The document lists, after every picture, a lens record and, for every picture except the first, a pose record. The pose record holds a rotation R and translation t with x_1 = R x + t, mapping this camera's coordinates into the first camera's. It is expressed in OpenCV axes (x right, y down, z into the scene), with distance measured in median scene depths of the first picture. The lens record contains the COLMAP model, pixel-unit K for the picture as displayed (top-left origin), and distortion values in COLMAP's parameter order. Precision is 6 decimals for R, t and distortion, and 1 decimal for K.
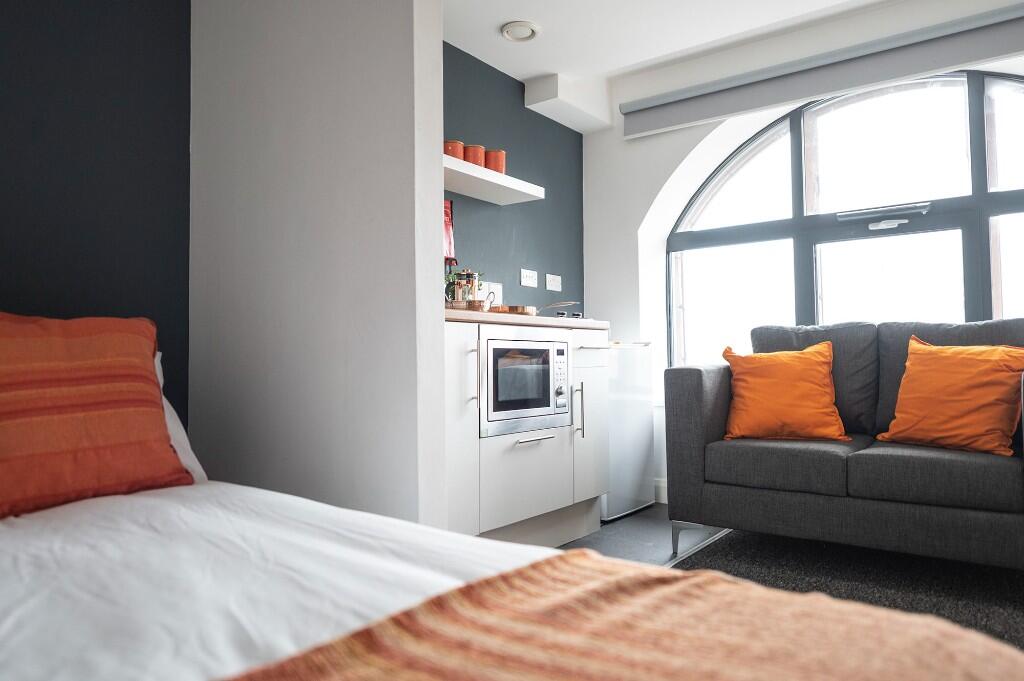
lens RADIAL K [[702.9, 0, 512.0], [0, 702.9, 340.5], [0, 0, 1]] dist [-0.020329, -0.000646]
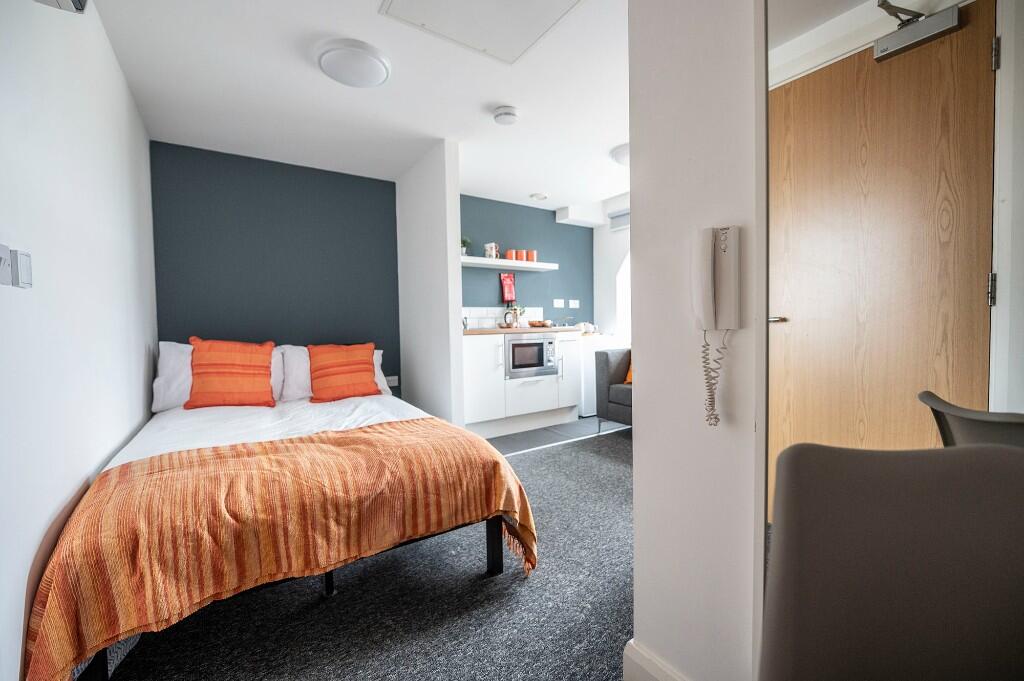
lens RADIAL K [[416.0, 0, 512.0], [0, 416.0, 340.5], [0, 0, 1]] dist [-0.010050, -0.000040]
pose [[0.947921, 0.009866, -0.318353, 0.362674], [0.015743, 0.996847, 0.077769, -0.094193], [0.318117, -0.078730, 0.944777, -0.314555]]
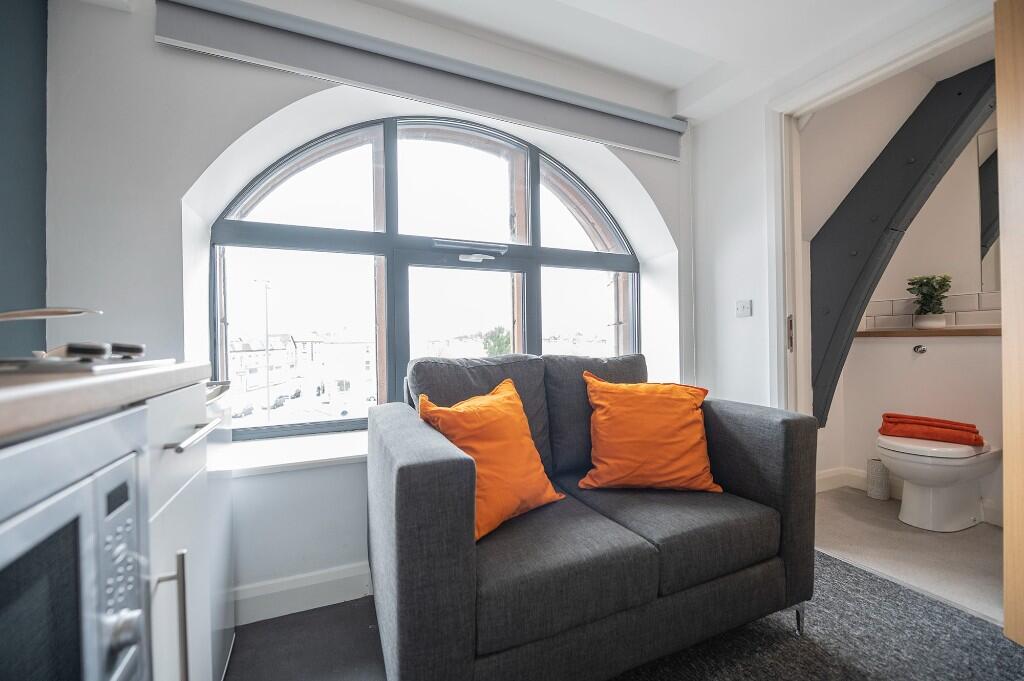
lens RADIAL K [[416.0, 0, 512.0], [0, 416.0, 340.5], [0, 0, 1]] dist [-0.010050, -0.000040]
pose [[0.481704, 0.007893, 0.876298, 0.000362], [-0.017898, 0.999839, 0.000833, -0.045989], [-0.876151, -0.016086, 0.481768, 0.736560]]
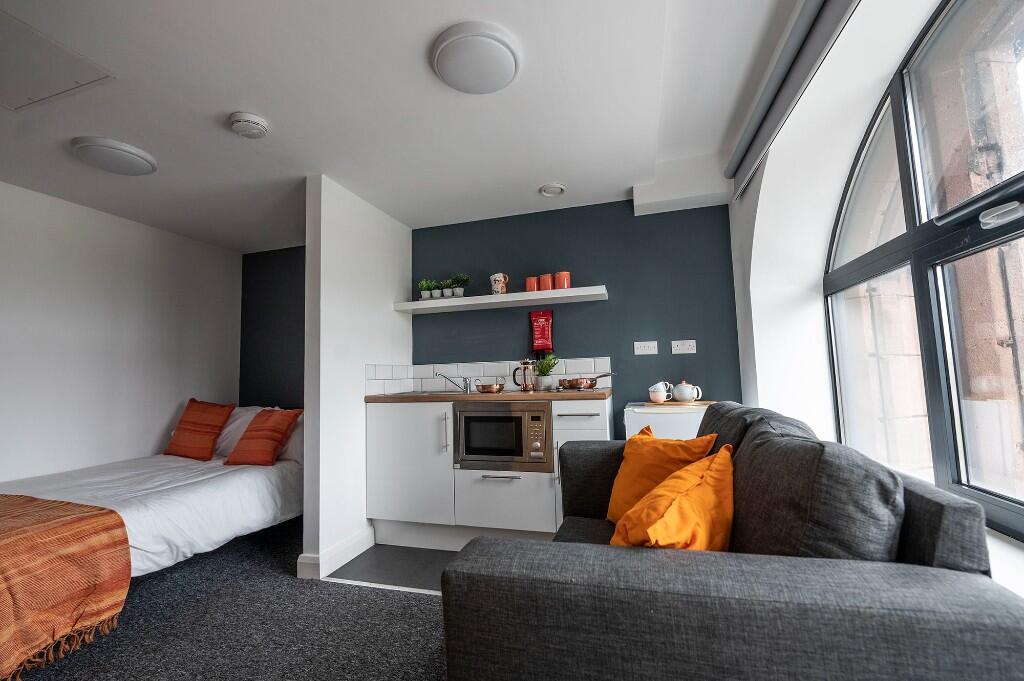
lens RADIAL K [[416.0, 0, 512.0], [0, 416.0, 340.5], [0, 0, 1]] dist [-0.010050, -0.000040]
pose [[0.351078, -0.078365, -0.933061, 0.788740], [0.054079, 0.996525, -0.063347, -0.082848], [0.934783, -0.028219, 0.354096, 0.625428]]
